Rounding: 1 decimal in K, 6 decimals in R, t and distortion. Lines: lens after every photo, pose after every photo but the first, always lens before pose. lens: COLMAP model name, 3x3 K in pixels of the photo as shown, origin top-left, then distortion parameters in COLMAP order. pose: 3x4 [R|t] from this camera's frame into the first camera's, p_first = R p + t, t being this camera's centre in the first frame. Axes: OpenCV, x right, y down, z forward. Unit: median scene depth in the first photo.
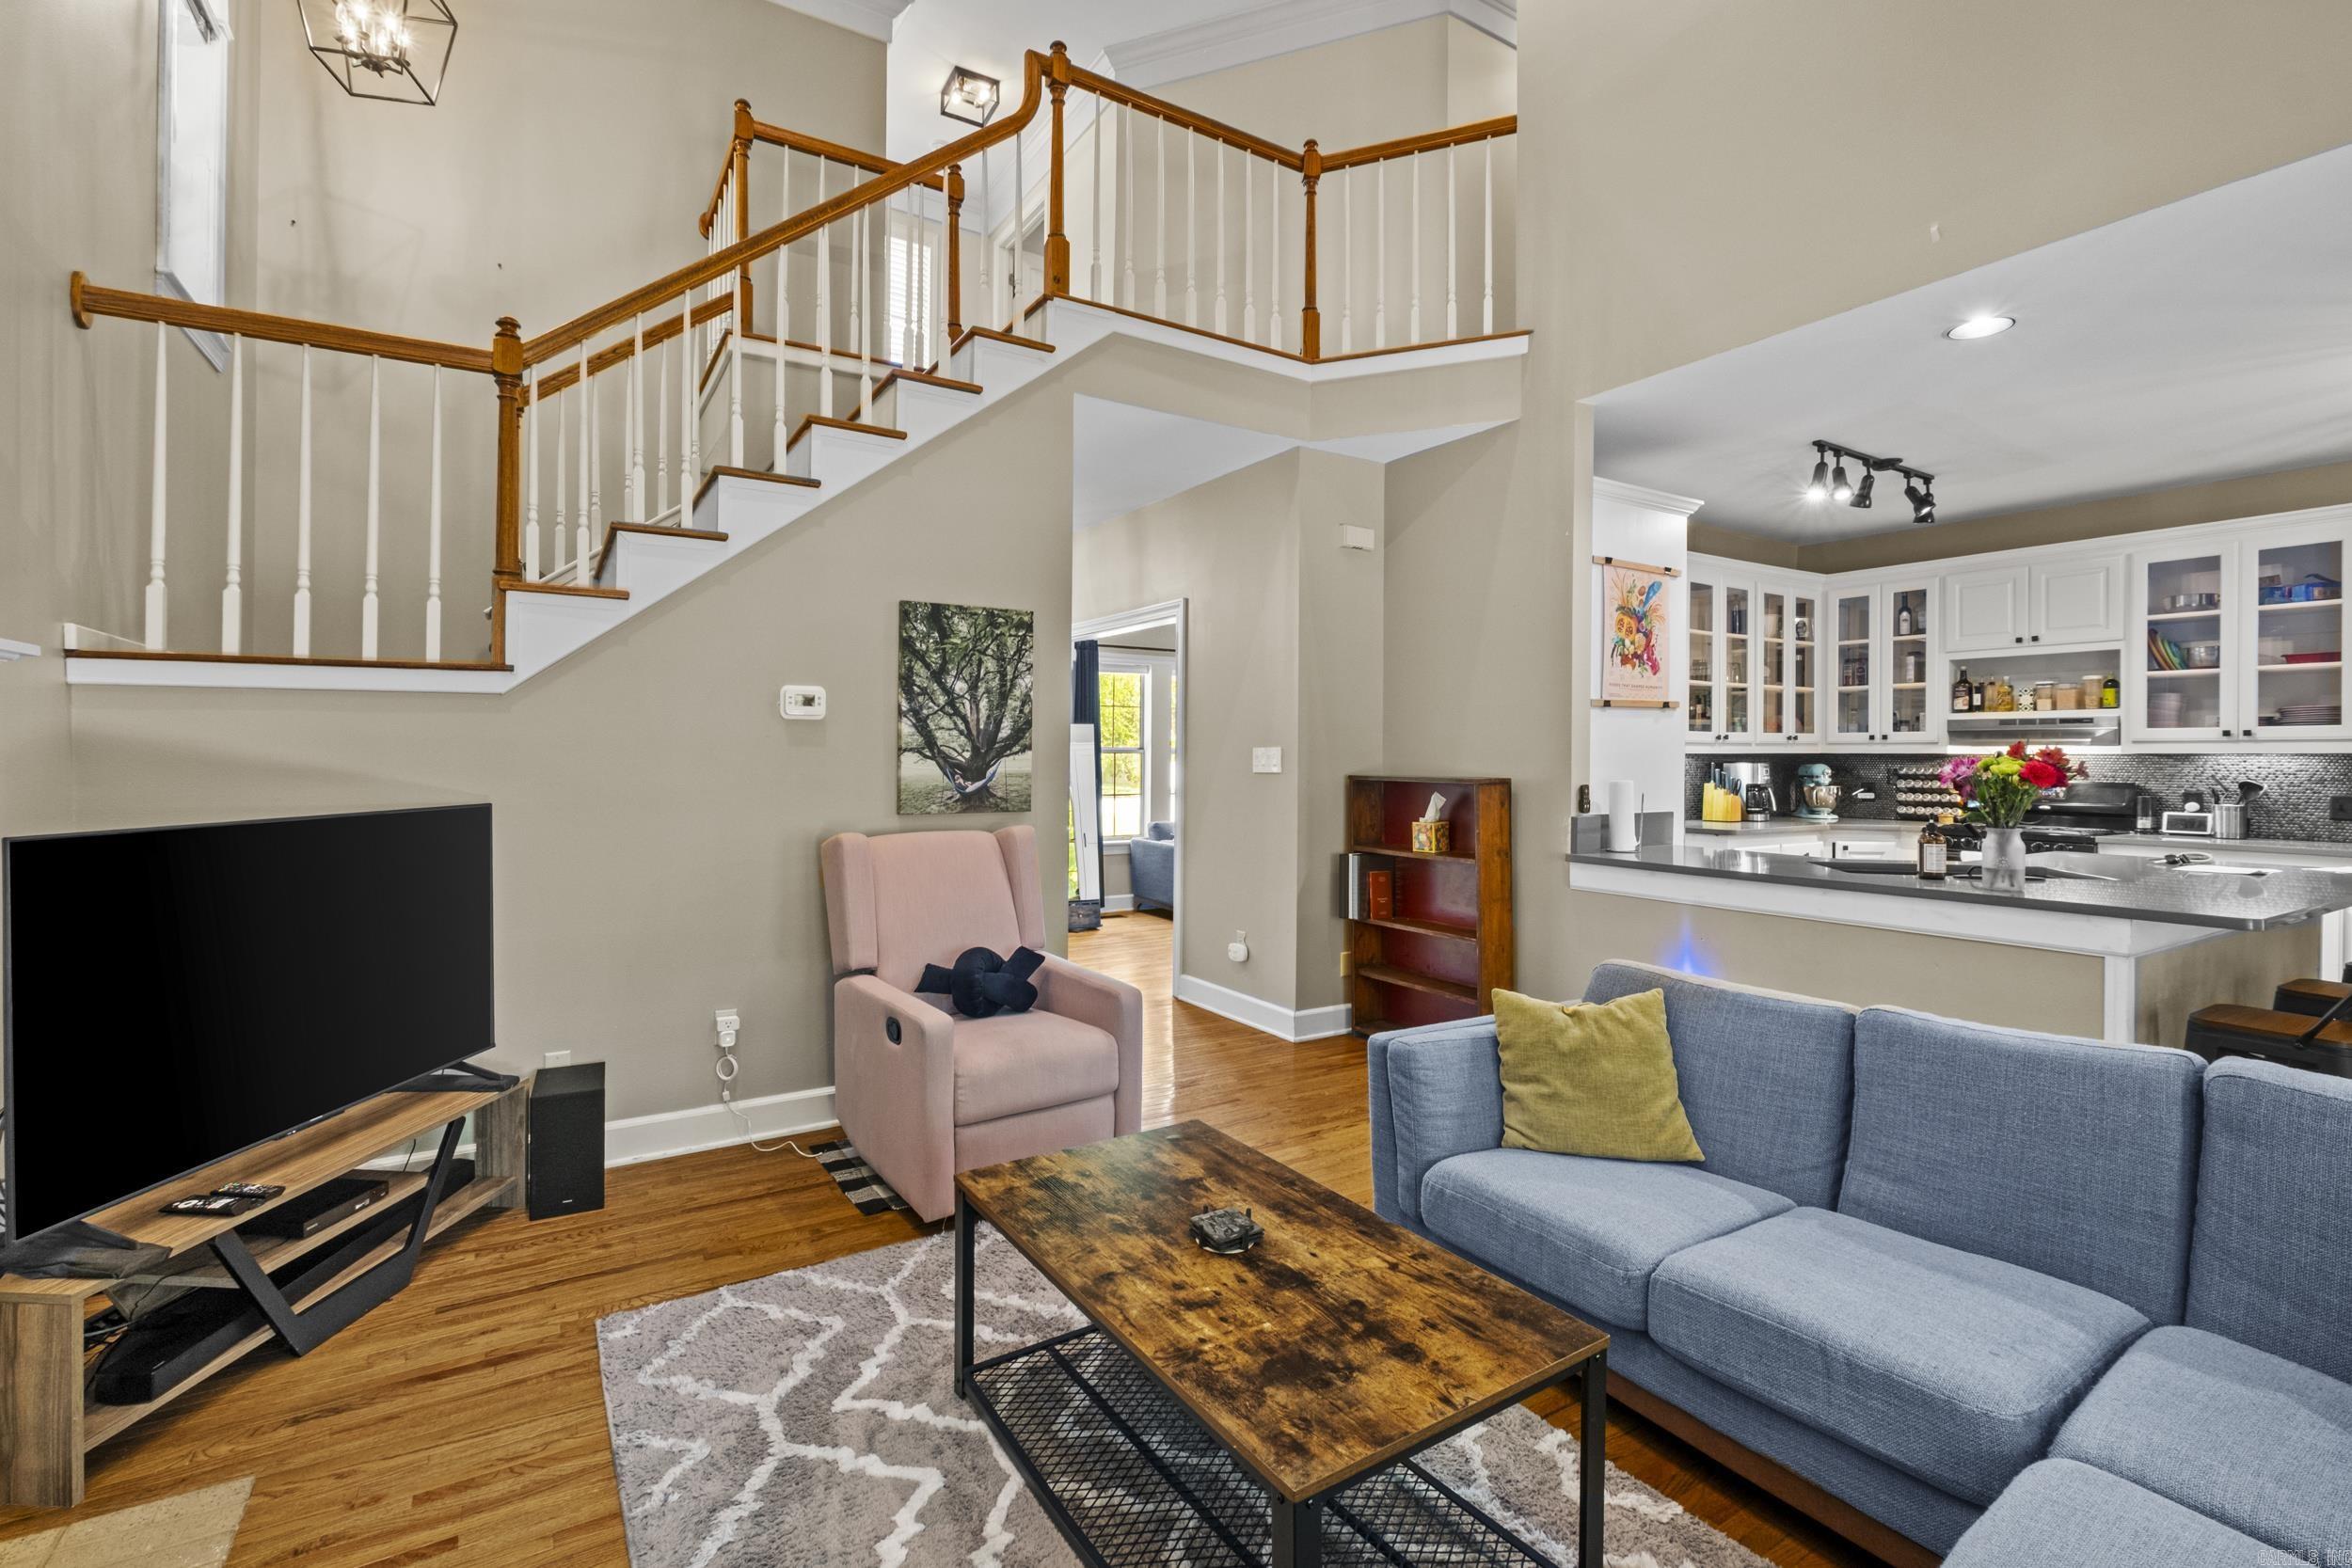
lens RADIAL K [[1037.0, 0, 1151.5], [0, 1037.0, 753.1], [0, 0, 1]] dist [-0.005780, -0.000239]
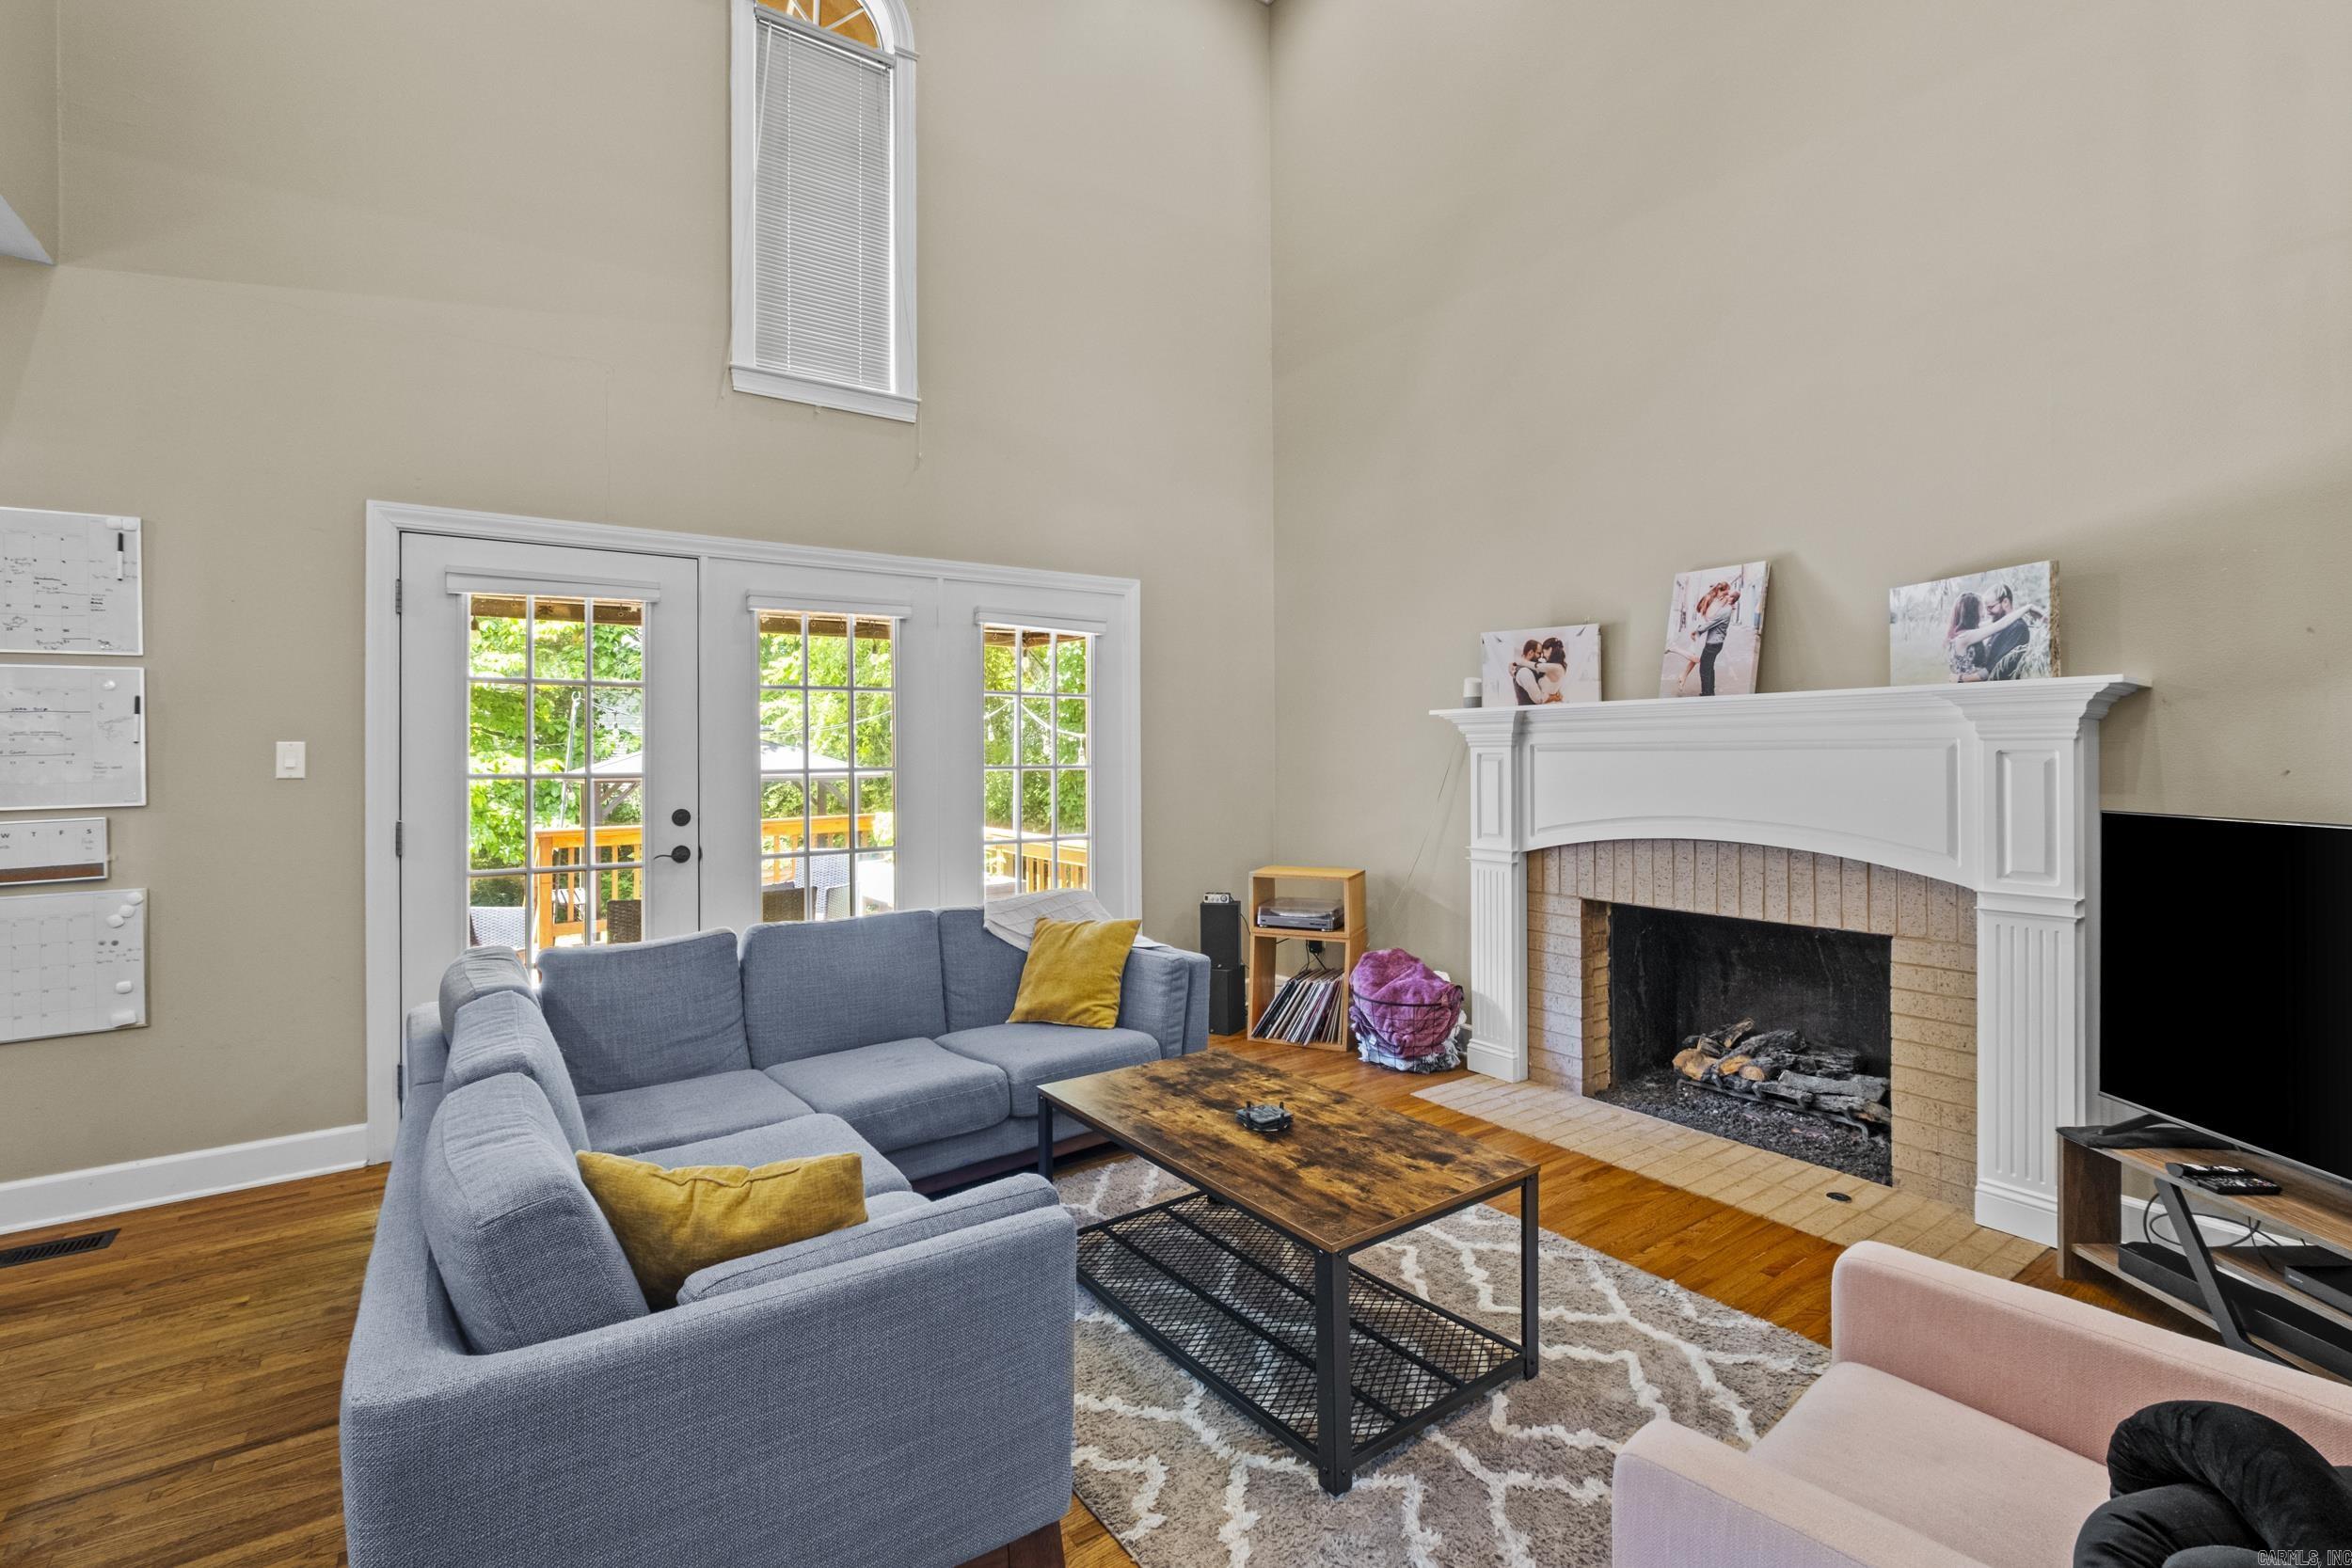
lens RADIAL K [[1037.0, 0, 1161.0], [0, 1037.0, 745.6], [0, 0, 1]] dist [-0.005780, -0.000239]
pose [[-0.998399, 0.000530, -0.056566, 0.128749], [0.001002, 0.999965, -0.008314, 0.000873], [0.056559, -0.008357, -0.998364, 1.071975]]
